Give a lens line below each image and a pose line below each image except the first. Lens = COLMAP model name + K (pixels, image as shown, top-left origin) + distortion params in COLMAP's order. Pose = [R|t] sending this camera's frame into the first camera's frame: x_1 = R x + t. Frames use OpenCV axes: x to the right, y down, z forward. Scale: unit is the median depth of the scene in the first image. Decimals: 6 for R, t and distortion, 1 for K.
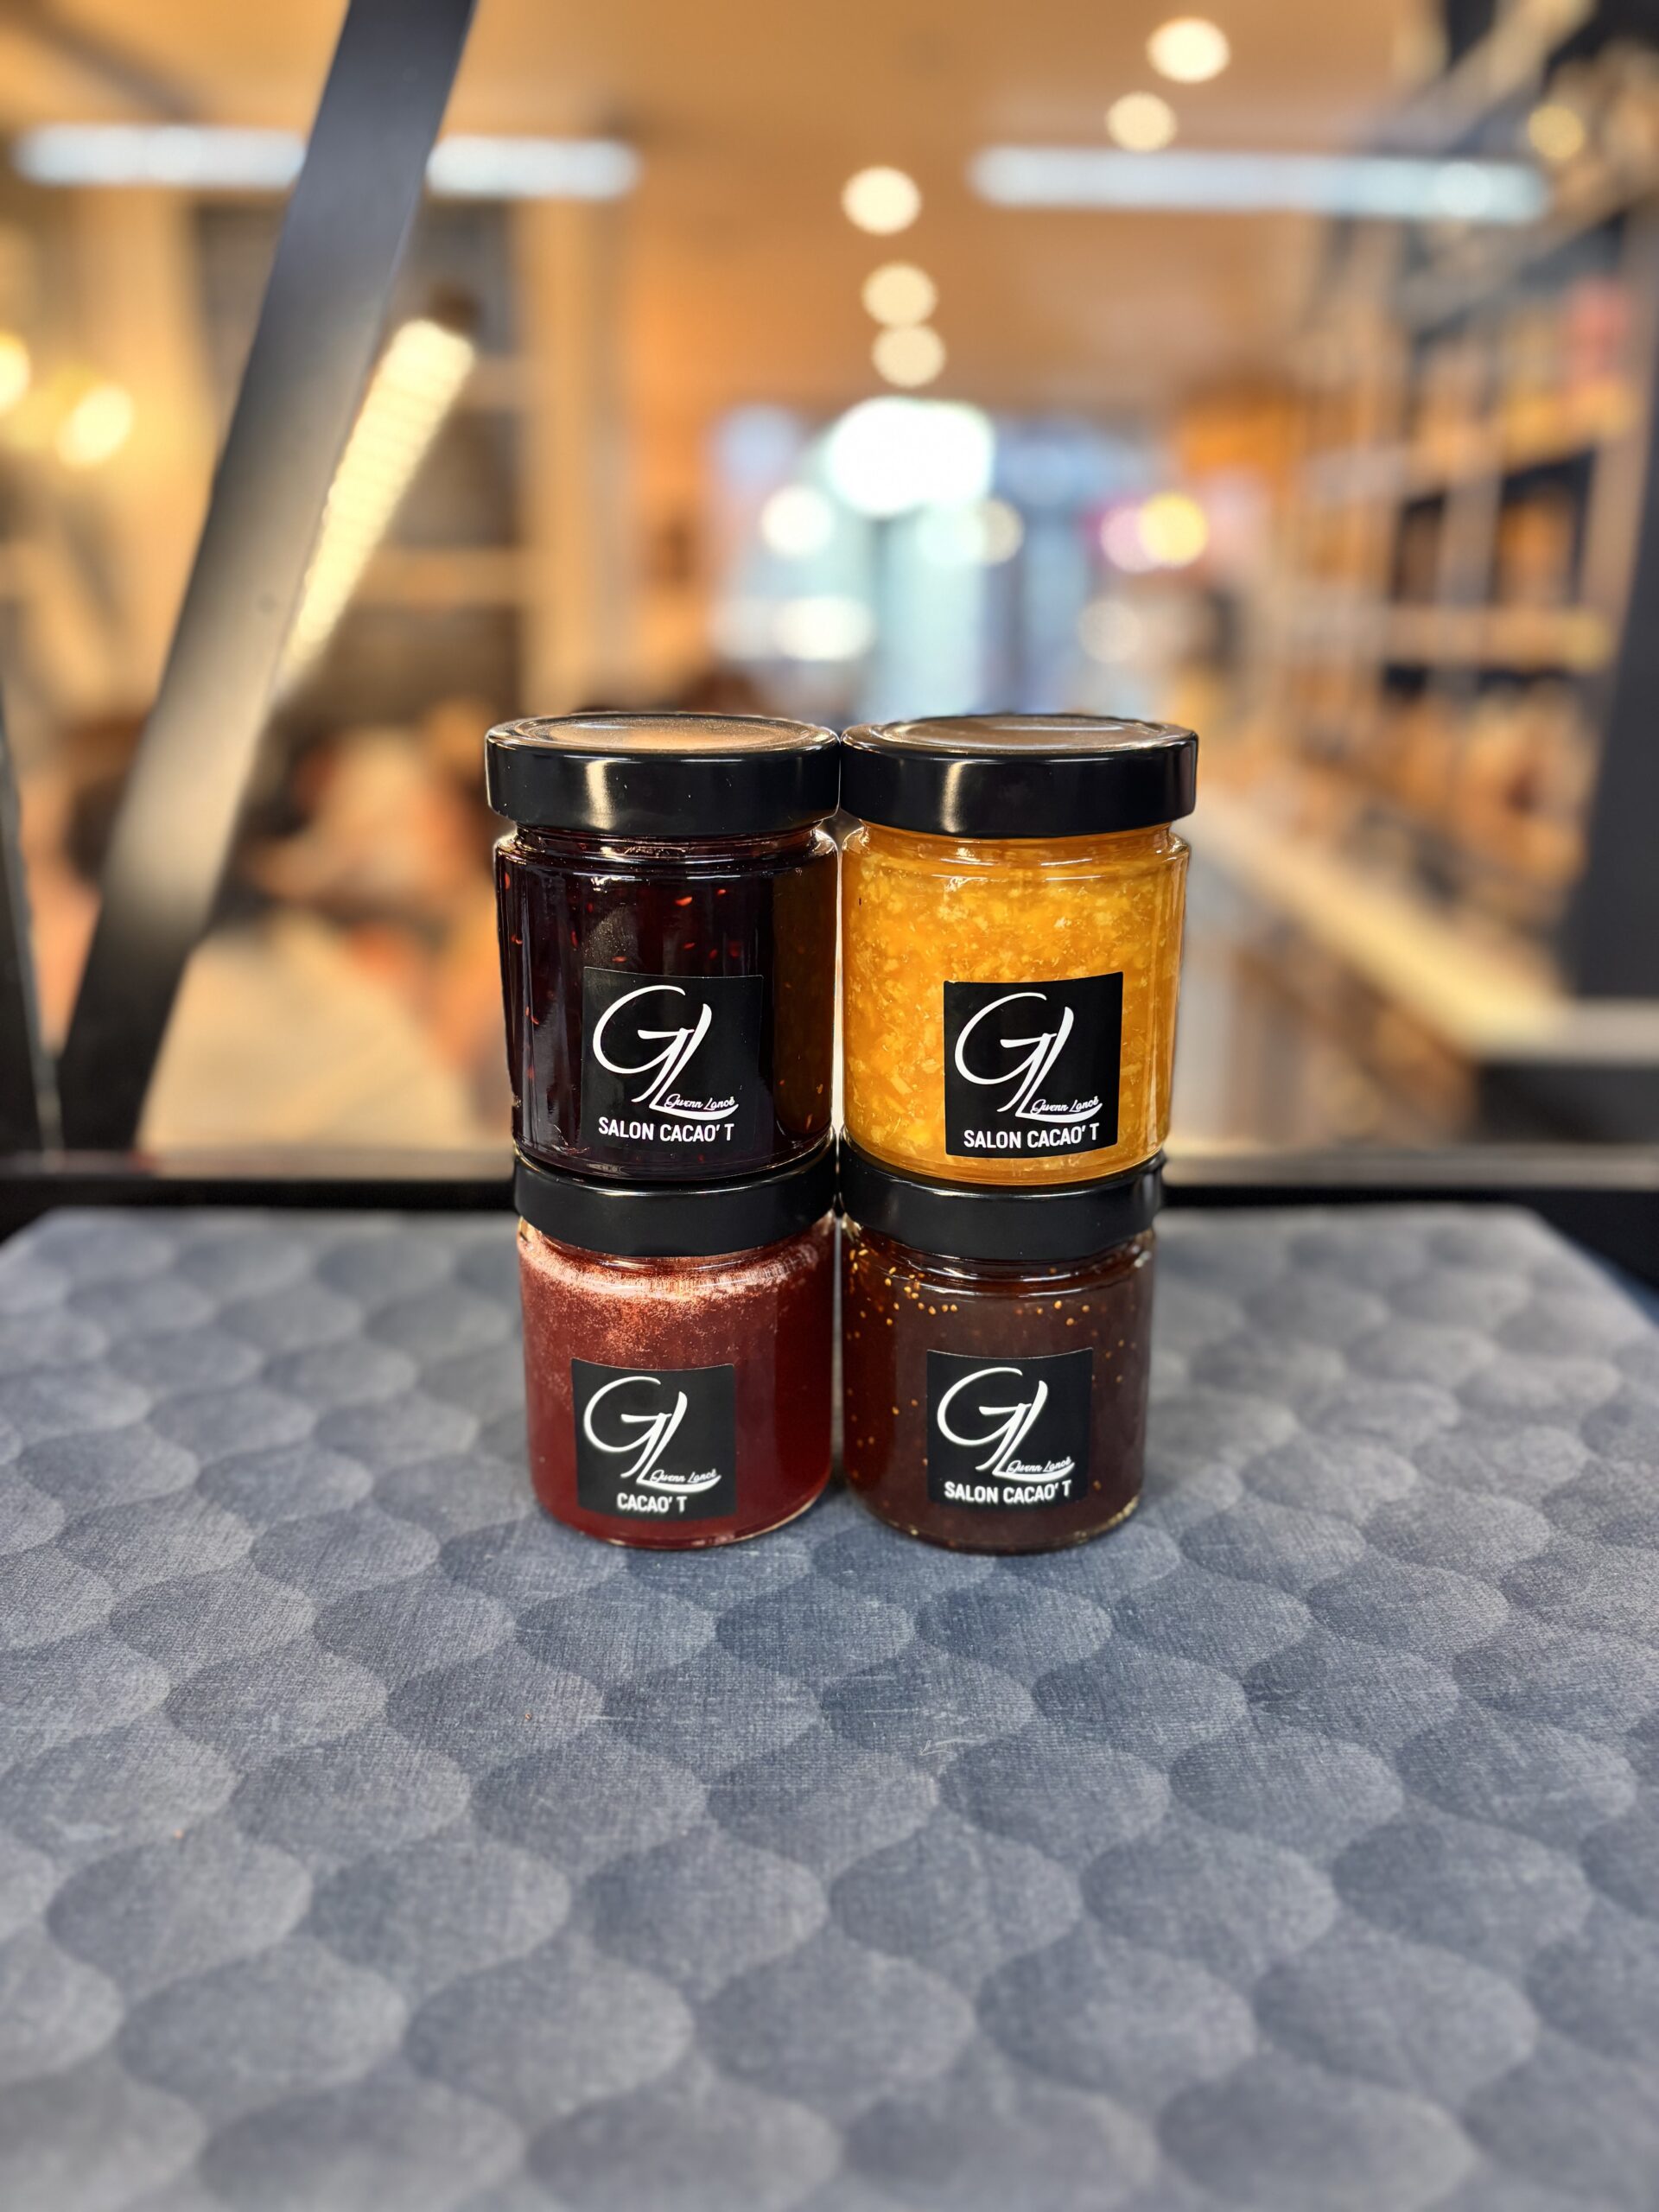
lens RADIAL K [[1715.1, 0, 836.8], [0, 1715.1, 1109.0], [0, 0, 1]] dist [-0.006938, -0.001283]
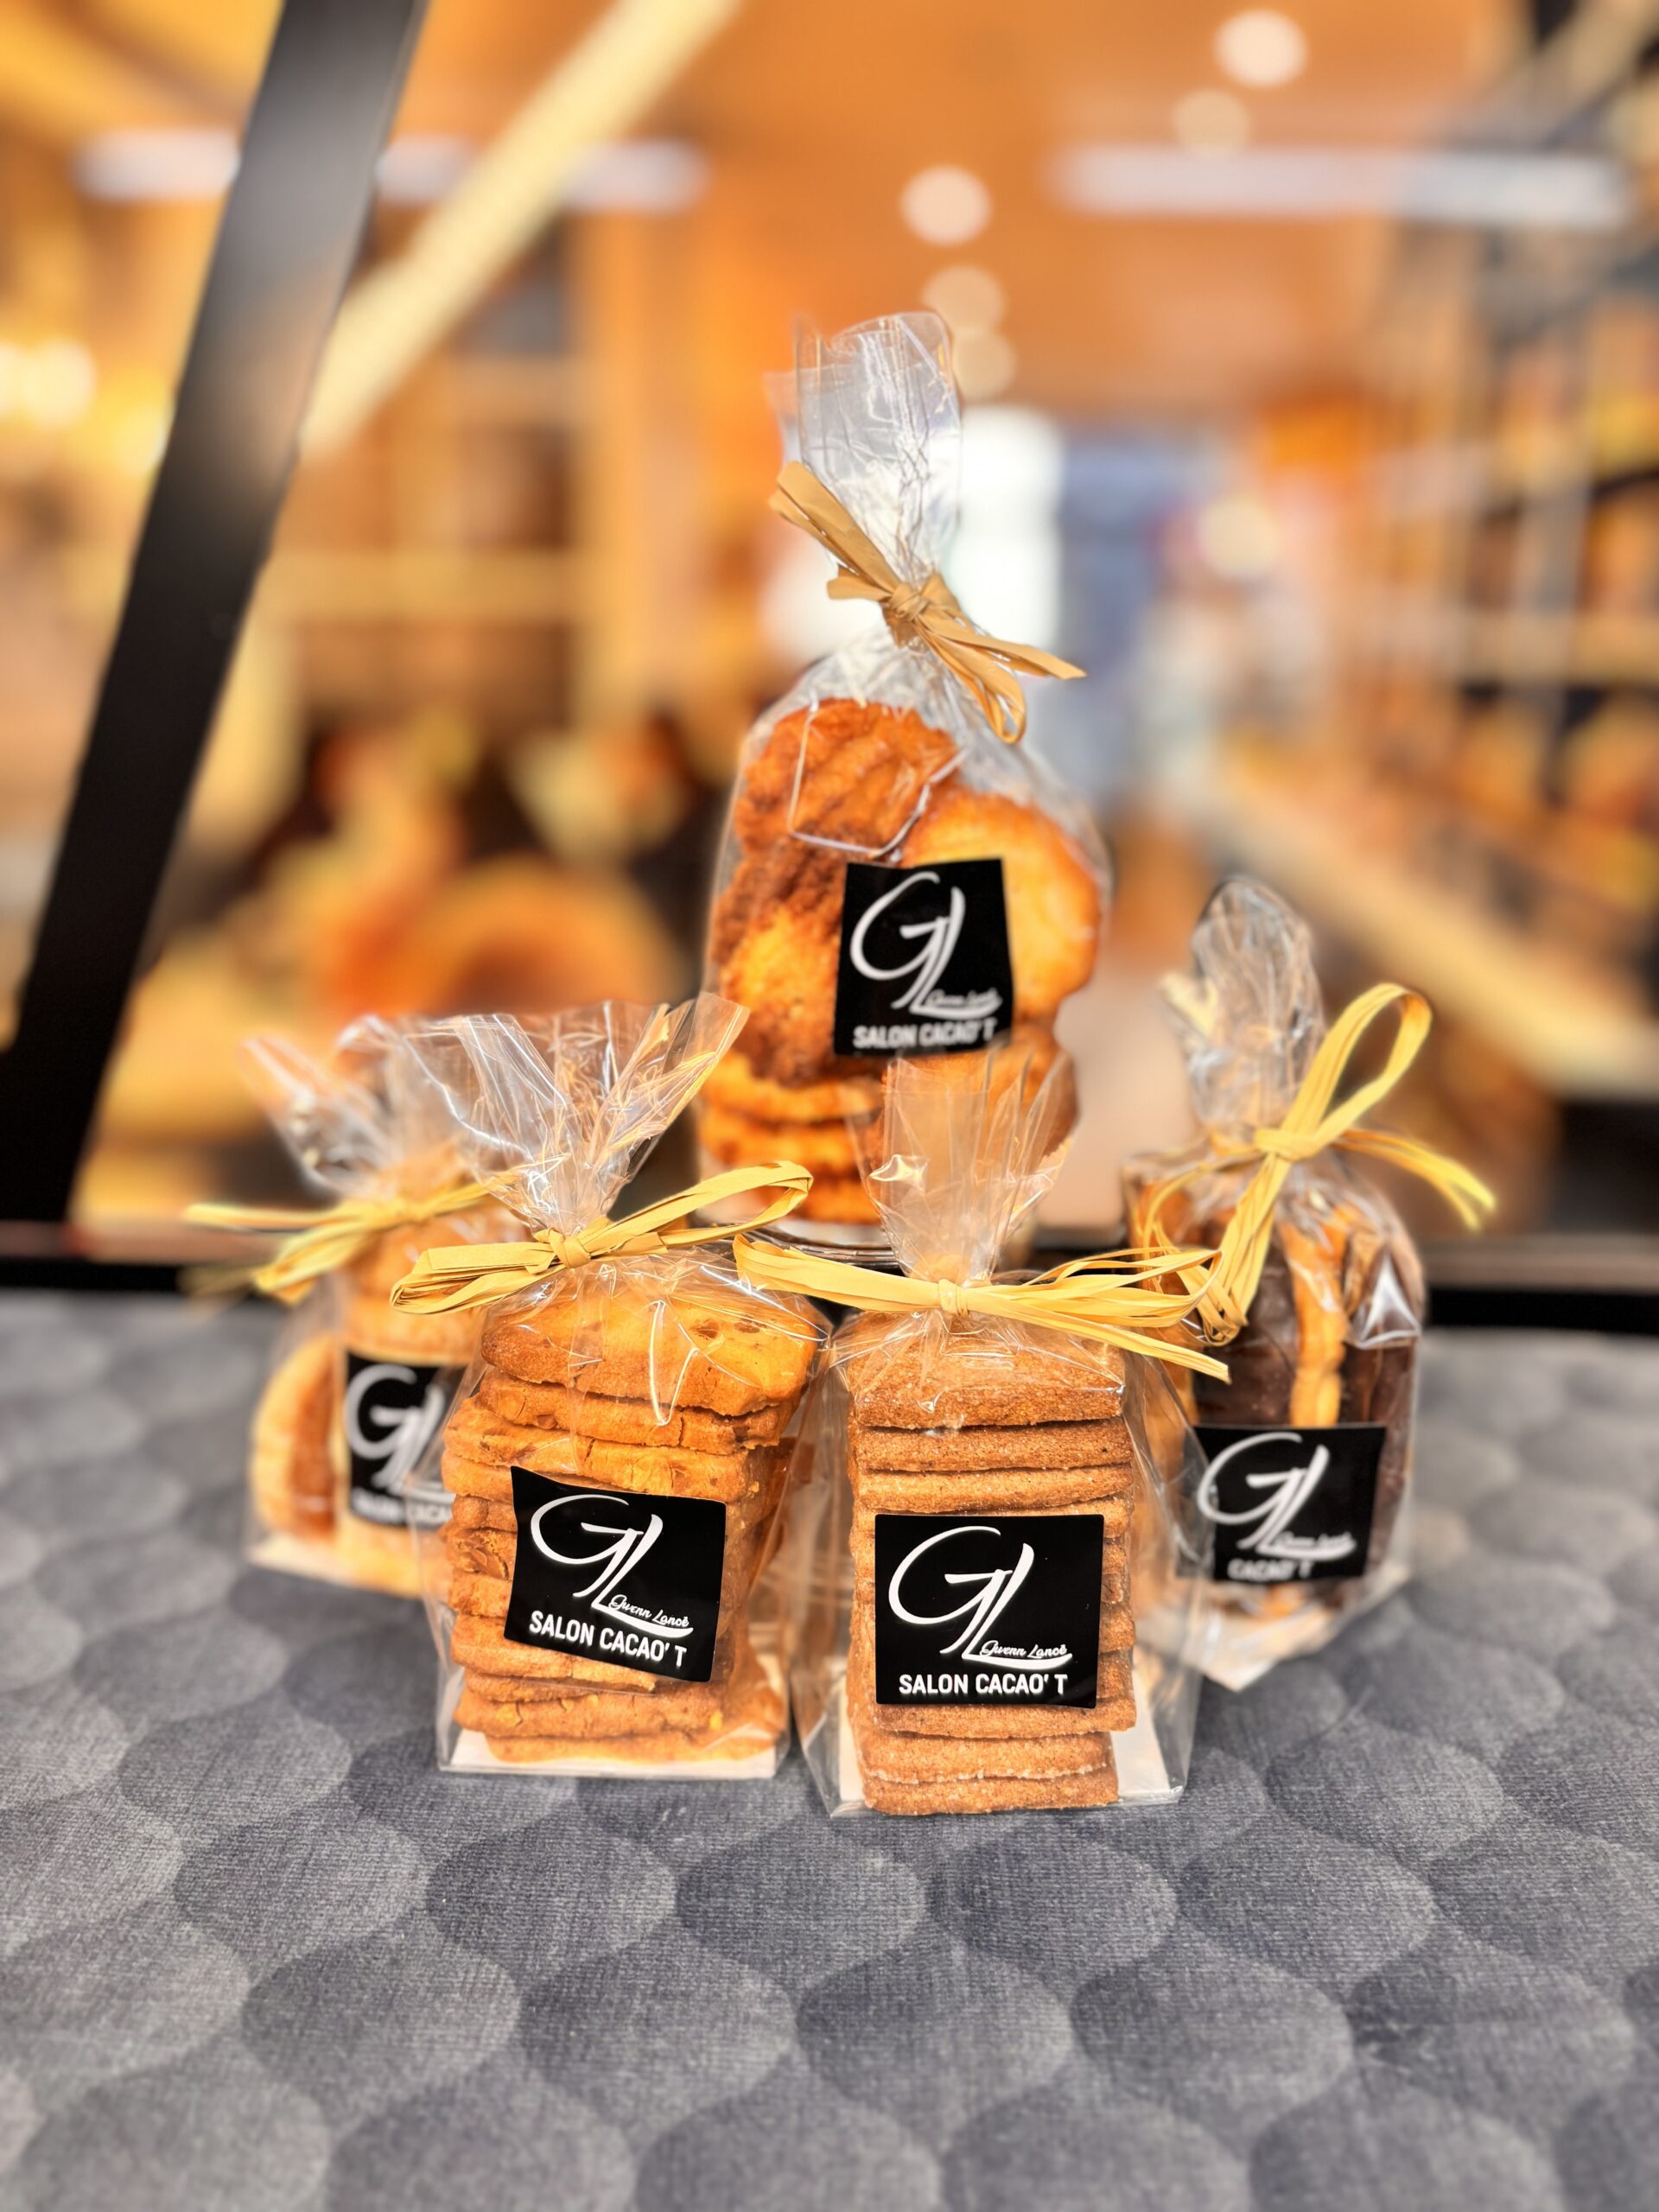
lens RADIAL K [[1715.1, 0, 820.0], [0, 1715.1, 1088.2], [0, 0, 1]] dist [-0.006938, -0.001283]
pose [[0.998542, 0.009406, -0.053162, 0.038117], [-0.010428, 0.999766, -0.018971, -0.061304], [0.052971, 0.019498, 0.998406, 0.213073]]
